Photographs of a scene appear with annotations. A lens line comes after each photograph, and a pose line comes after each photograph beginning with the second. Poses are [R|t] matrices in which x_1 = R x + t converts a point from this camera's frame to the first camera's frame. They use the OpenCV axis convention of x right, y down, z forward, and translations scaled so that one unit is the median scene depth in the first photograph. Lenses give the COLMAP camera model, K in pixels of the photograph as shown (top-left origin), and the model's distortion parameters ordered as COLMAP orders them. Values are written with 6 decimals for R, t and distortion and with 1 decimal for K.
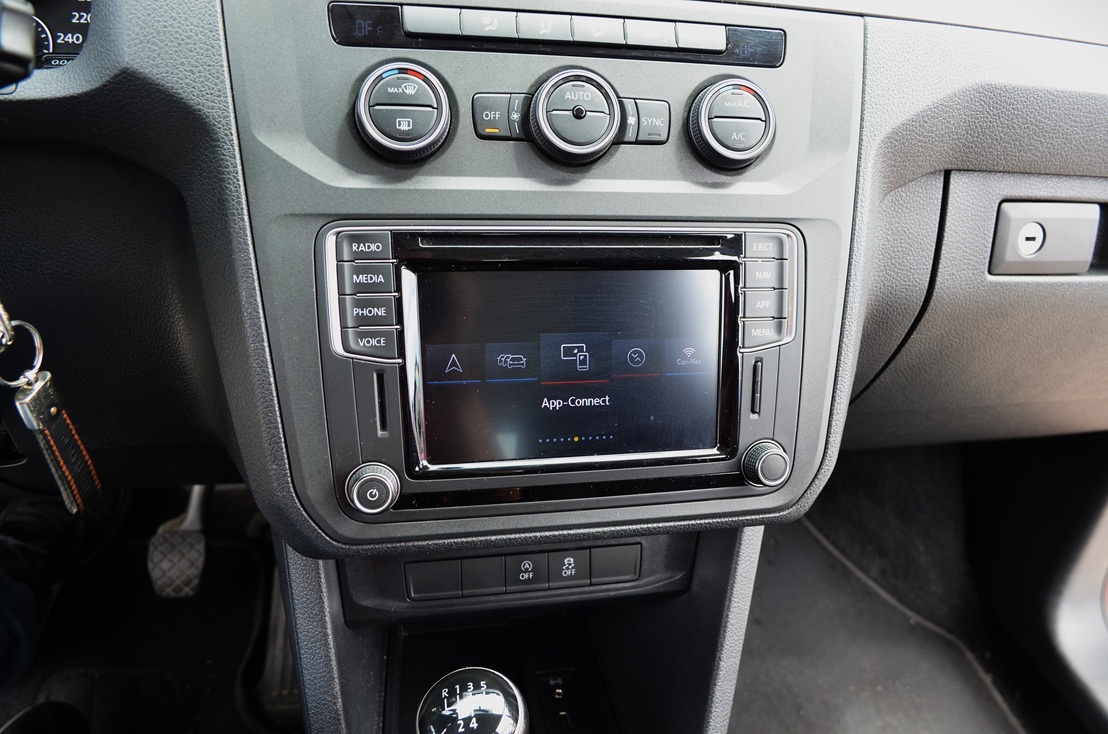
lens RADIAL K [[773.5, 0, 554.0], [0, 773.5, 367.0], [0, 0, 1]] dist [-0.057267, -0.001505]
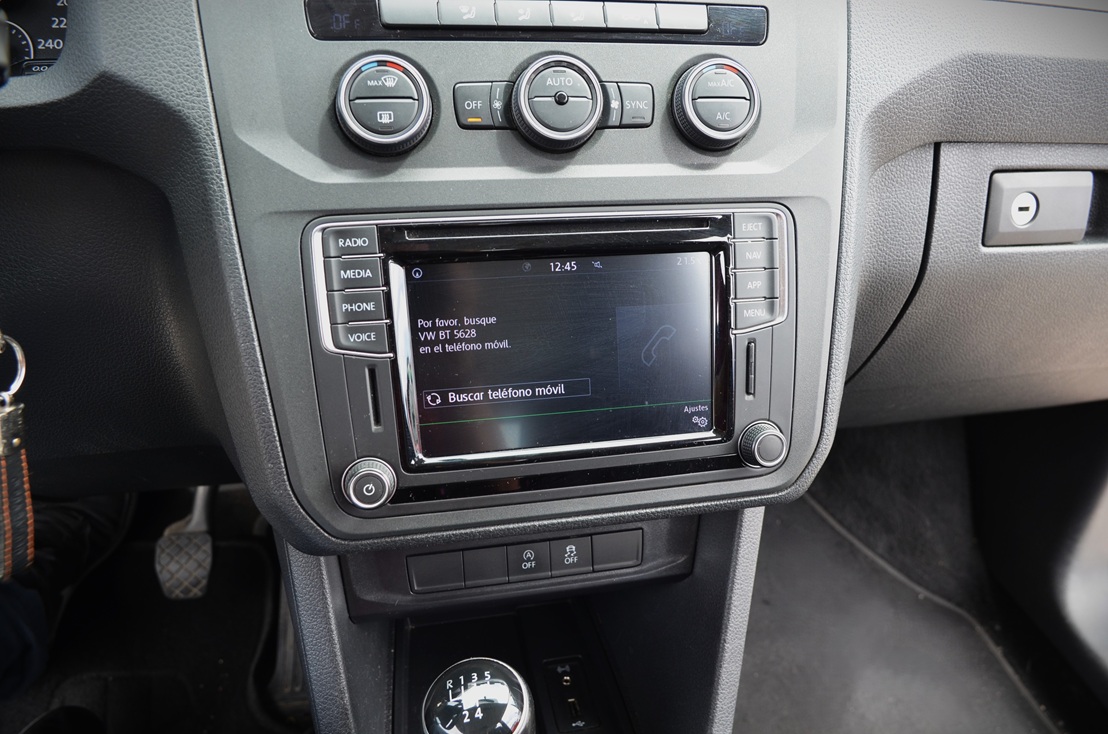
lens RADIAL K [[773.5, 0, 554.0], [0, 773.5, 367.0], [0, 0, 1]] dist [-0.057267, -0.001505]
pose [[0.999307, -0.036821, -0.005407, 0.014604], [0.036897, 0.999211, 0.014686, 0.000573], [0.004862, -0.014876, 0.999878, 0.002767]]
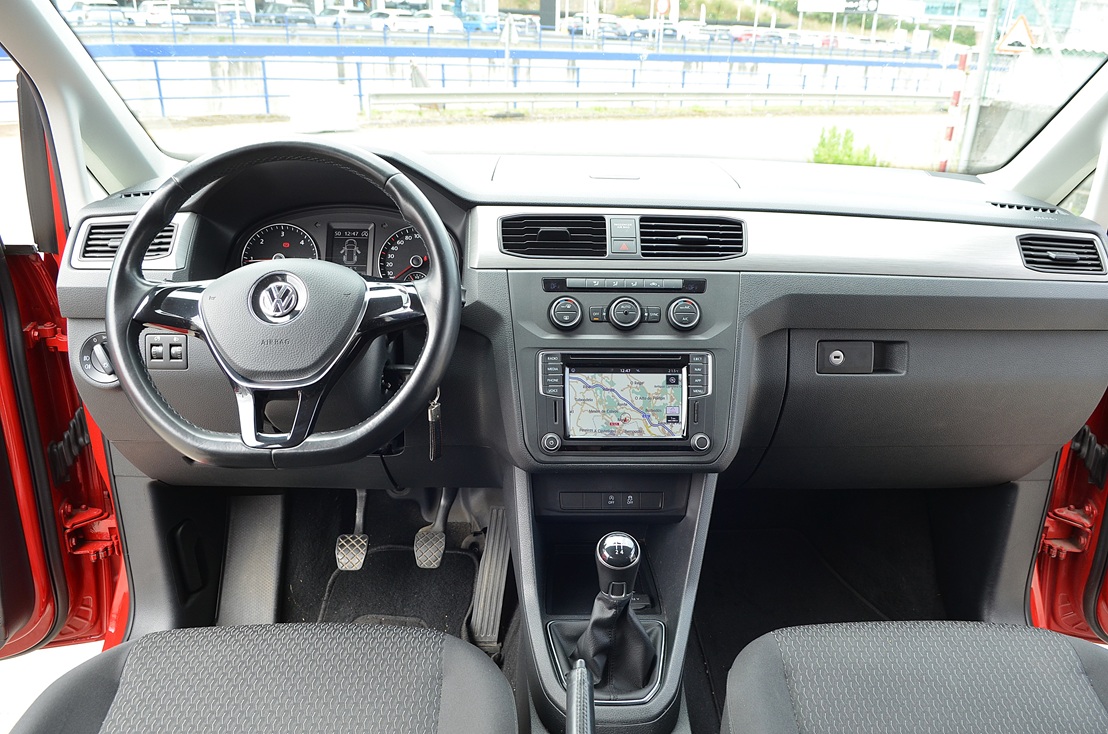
lens RADIAL K [[773.5, 0, 554.0], [0, 773.5, 367.0], [0, 0, 1]] dist [-0.057267, -0.001505]
pose [[0.981719, -0.006478, -0.190226, 0.293328], [-0.032774, 0.978741, -0.202466, 0.428564], [0.187494, 0.204999, 0.960636, -1.653168]]
